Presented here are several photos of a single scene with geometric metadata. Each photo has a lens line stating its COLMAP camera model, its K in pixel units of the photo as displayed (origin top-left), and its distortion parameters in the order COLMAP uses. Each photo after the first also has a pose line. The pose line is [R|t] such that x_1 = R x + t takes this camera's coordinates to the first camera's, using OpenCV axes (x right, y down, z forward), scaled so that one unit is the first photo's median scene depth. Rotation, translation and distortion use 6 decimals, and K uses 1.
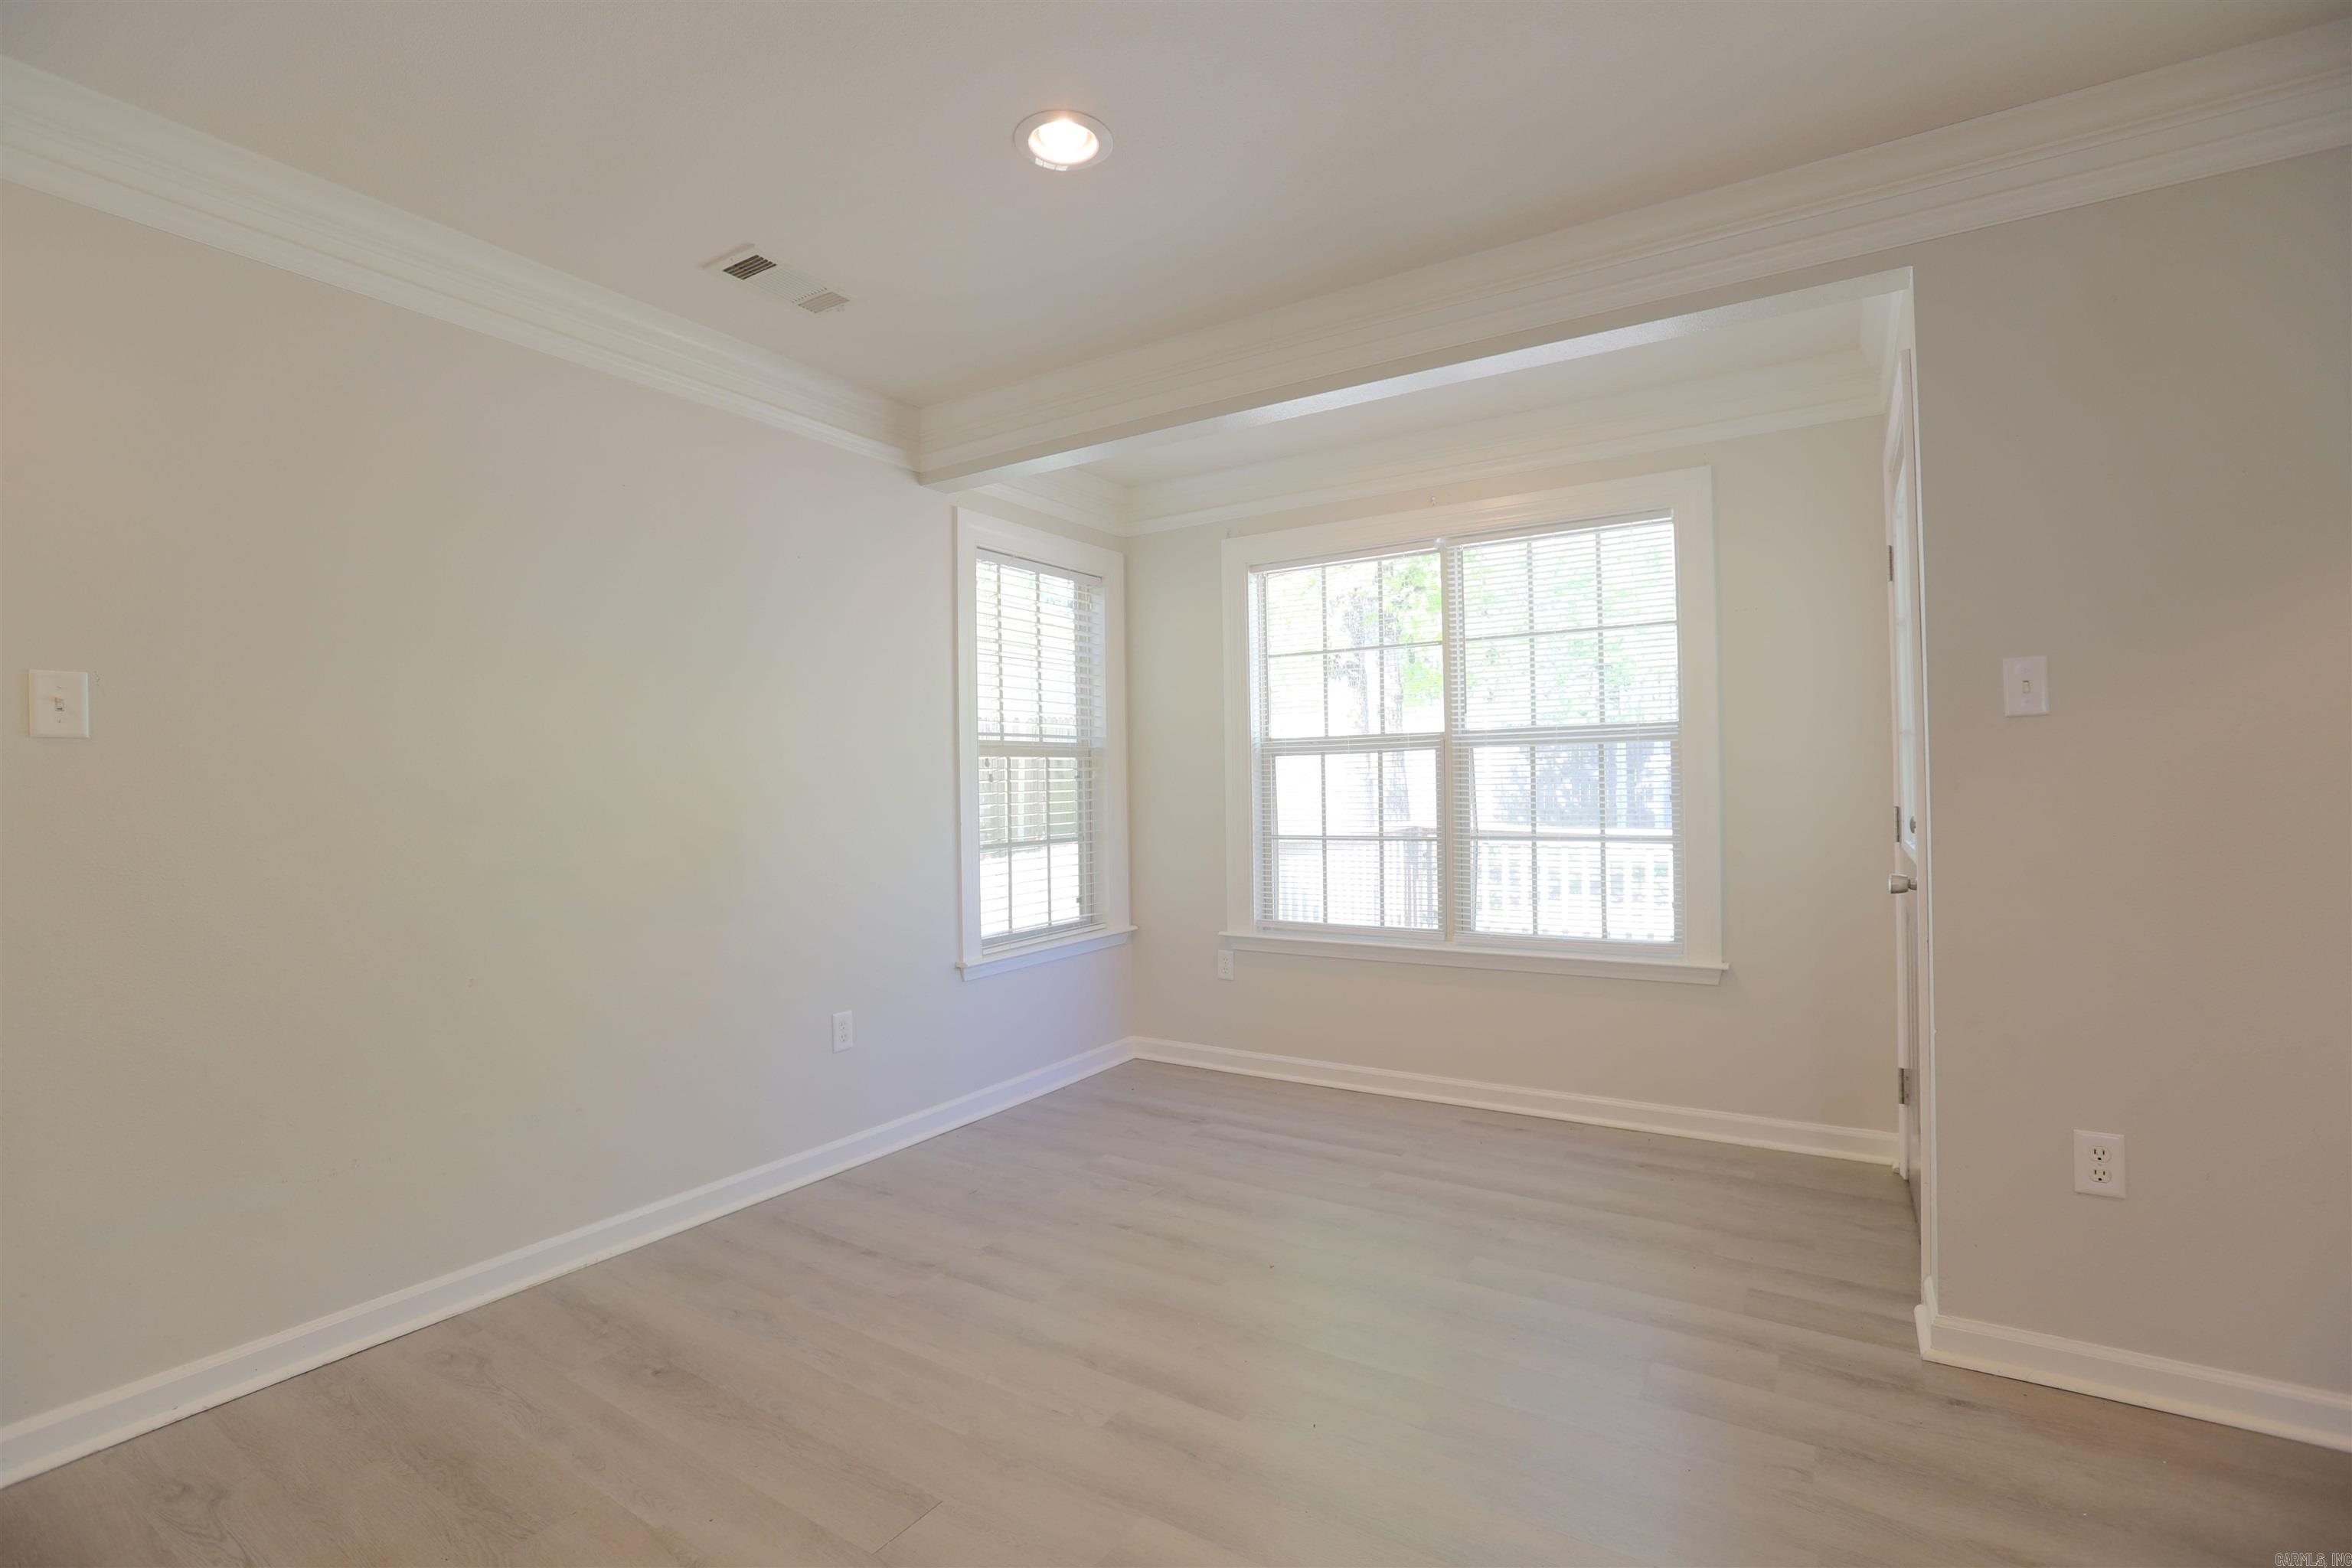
lens RADIAL K [[1078.3, 0, 1175.0], [0, 1078.3, 782.0], [0, 0, 1]] dist [-0.047815, 0.016971]
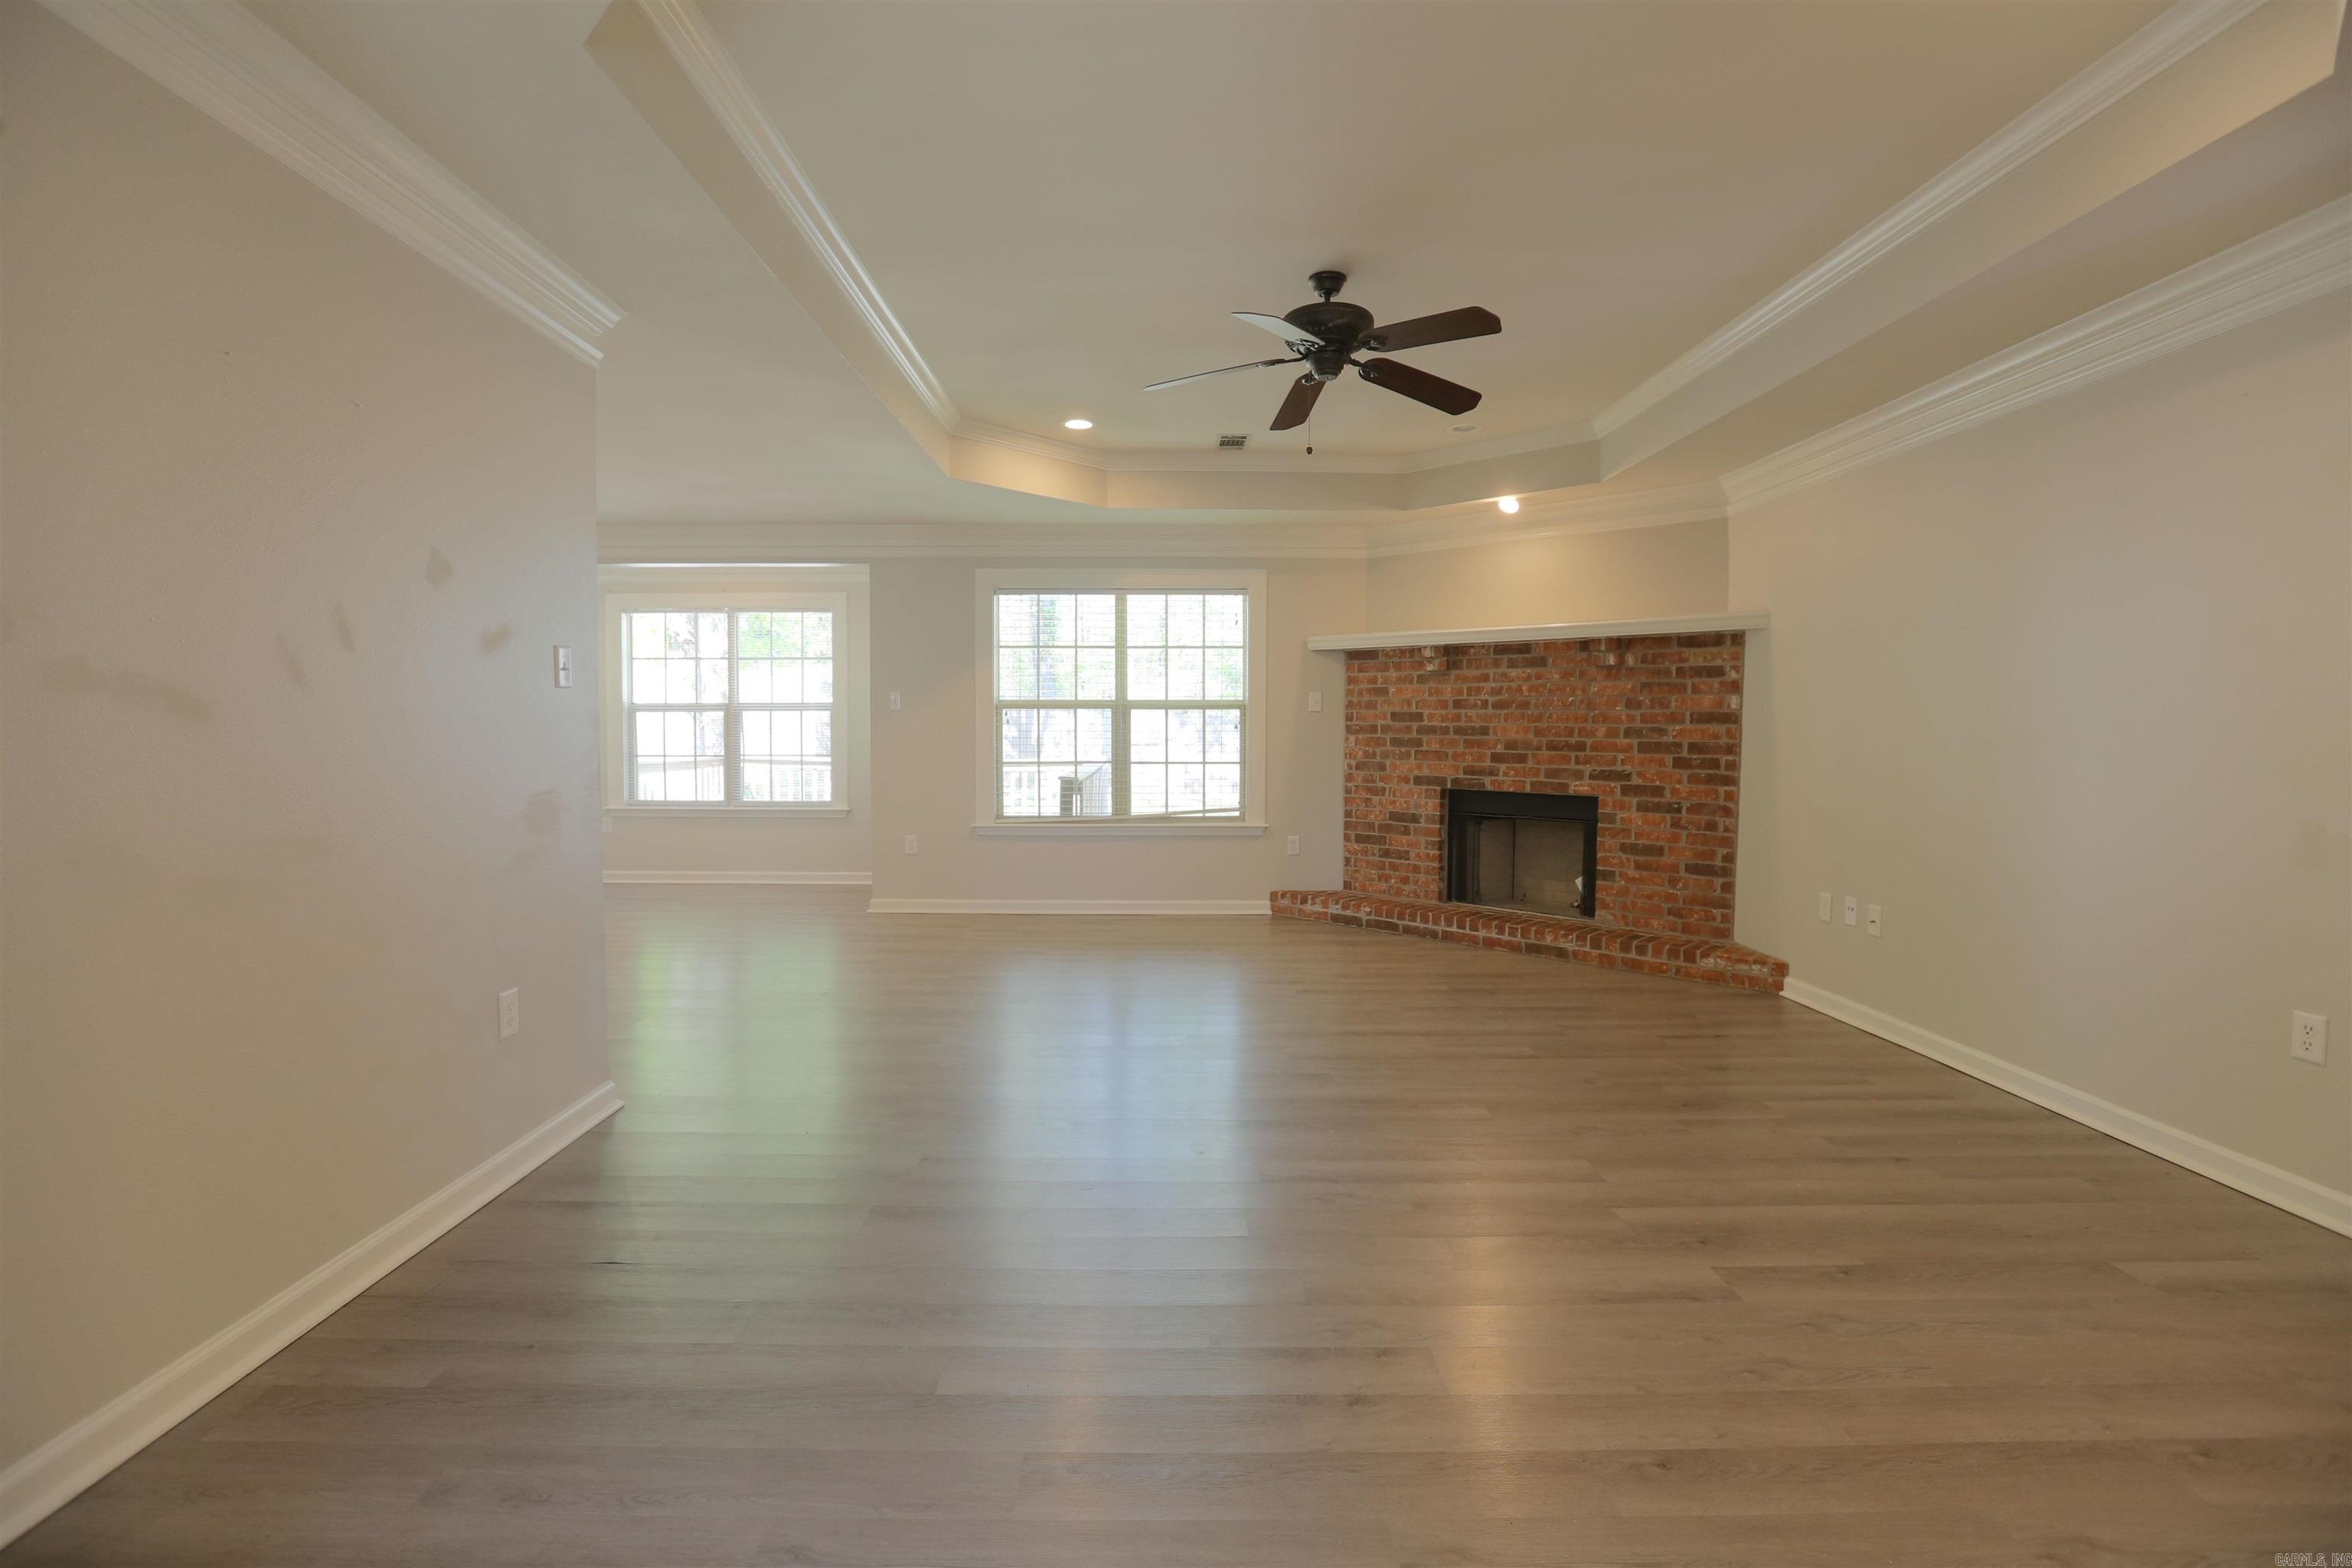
lens RADIAL K [[1078.3, 0, 1189.0], [0, 1078.3, 782.2], [0, 0, 1]] dist [-0.047815, 0.016971]
pose [[0.834521, -0.005594, 0.550948, -0.134763], [-0.019932, 0.998987, 0.040333, 0.003668], [-0.550616, -0.044640, 0.833564, -1.144008]]
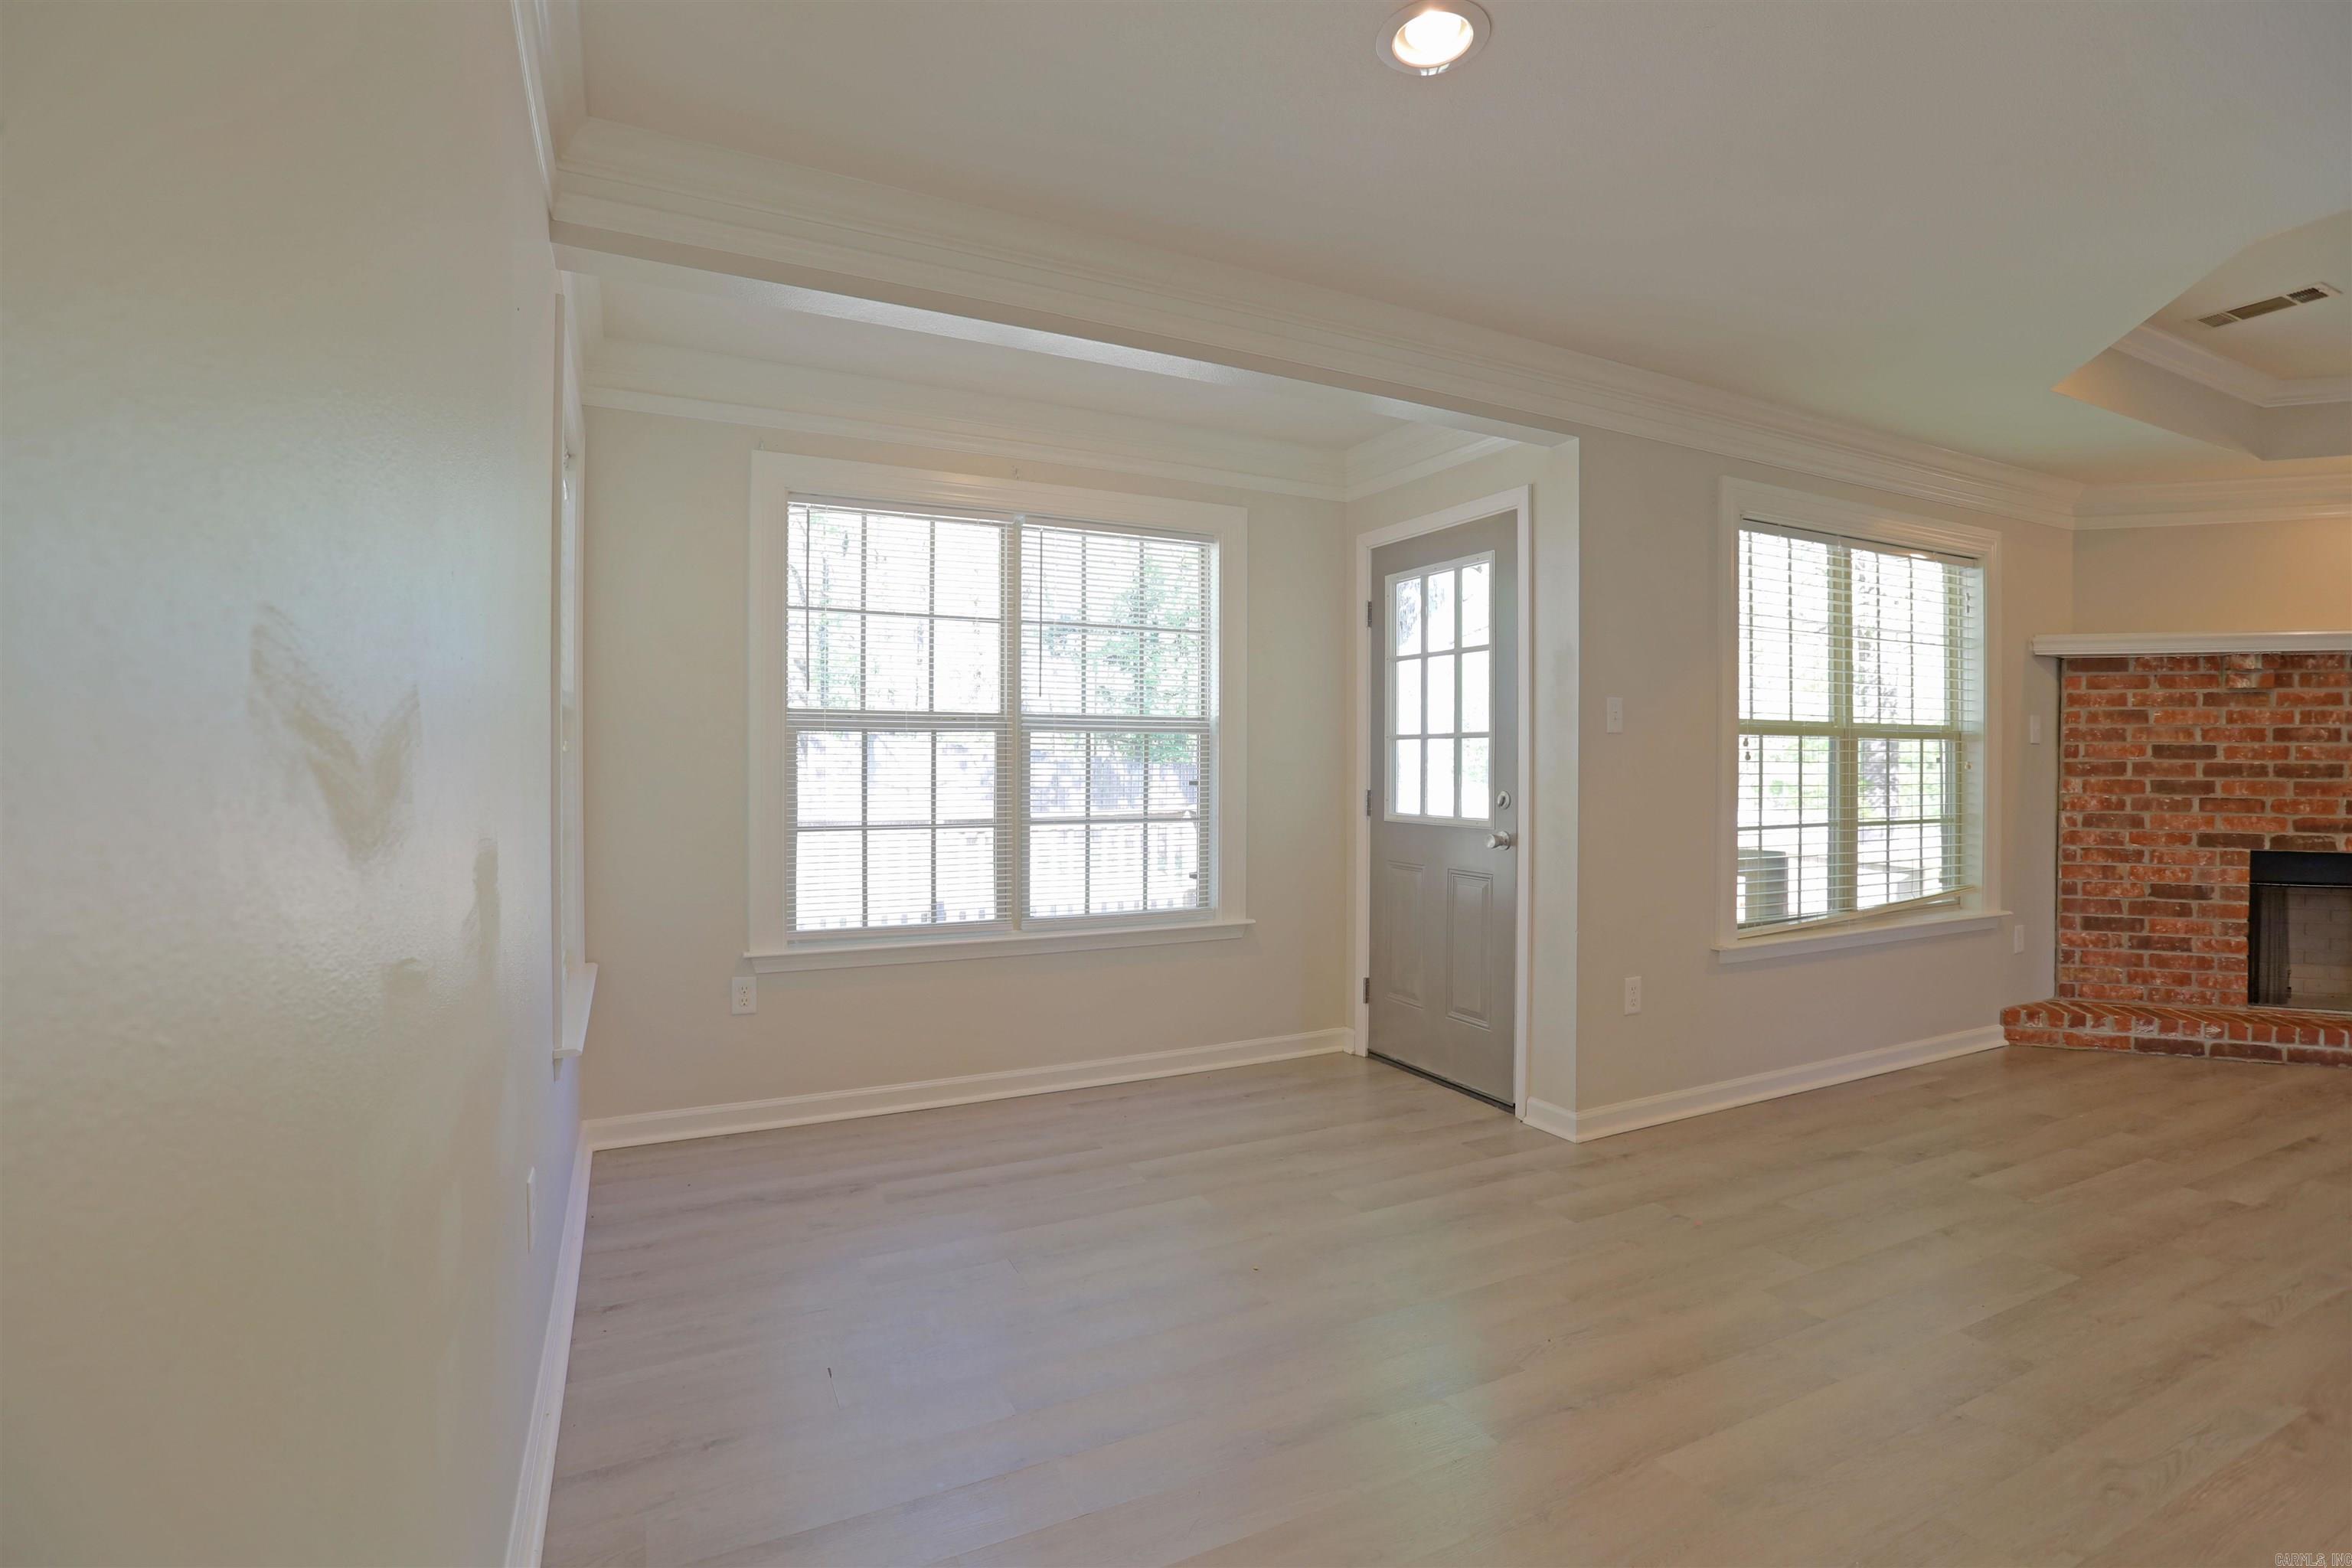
lens RADIAL K [[1078.3, 0, 1184.8], [0, 1078.3, 772.8], [0, 0, 1]] dist [-0.047815, 0.016971]
pose [[0.511937, 0.014795, 0.858896, -0.488574], [-0.014402, 0.999859, -0.008639, 0.012353], [-0.858902, -0.007947, 0.512077, 0.359699]]
